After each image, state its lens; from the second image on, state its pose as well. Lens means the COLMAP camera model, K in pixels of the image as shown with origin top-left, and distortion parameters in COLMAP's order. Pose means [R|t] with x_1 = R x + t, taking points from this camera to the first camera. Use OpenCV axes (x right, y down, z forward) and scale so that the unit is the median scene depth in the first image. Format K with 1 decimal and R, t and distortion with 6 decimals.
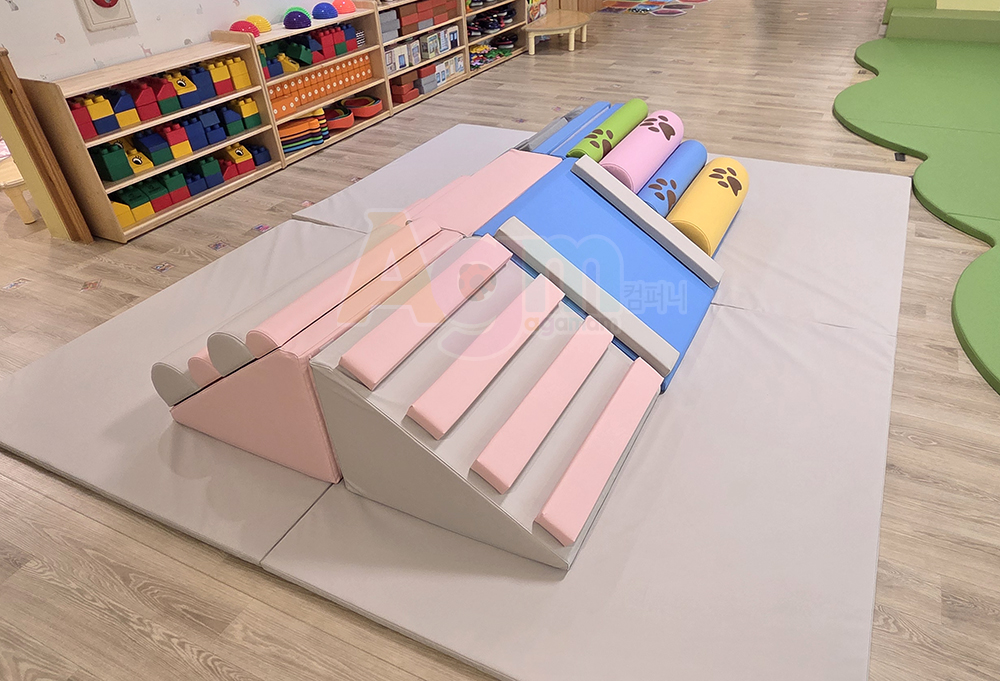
lens RADIAL K [[657.0, 0, 547.9], [0, 657.0, 365.4], [0, 0, 1]] dist [0.002634, -0.000645]
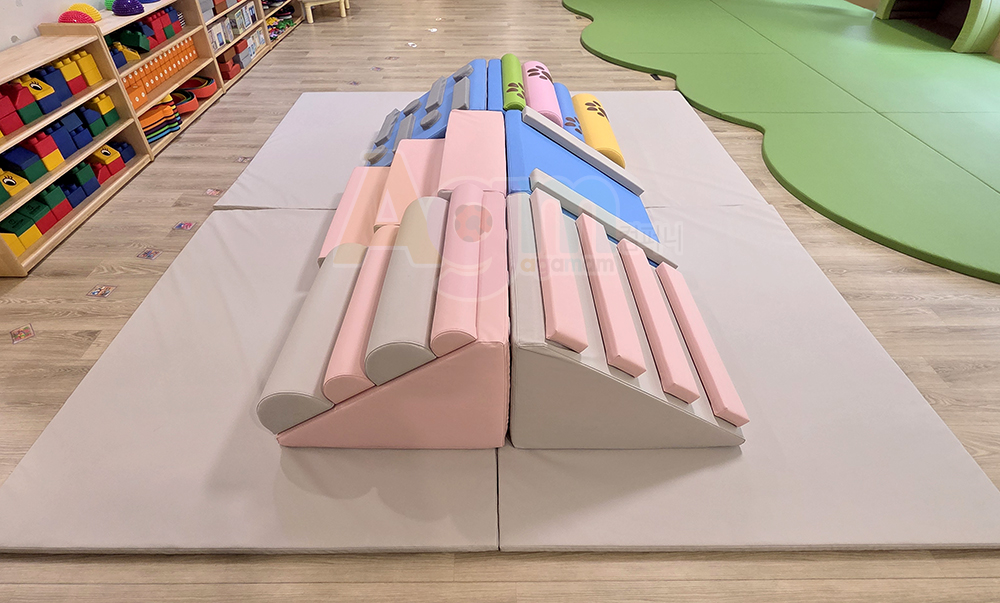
lens RADIAL K [[519.6, 0, 491.4], [0, 519.6, 277.9], [0, 0, 1]] dist [0.000445, -0.000706]
pose [[0.900499, -0.250714, 0.355307, -0.269382], [0.238852, 0.967946, 0.077655, -0.072554], [-0.363387, 0.014938, 0.931518, 0.105669]]
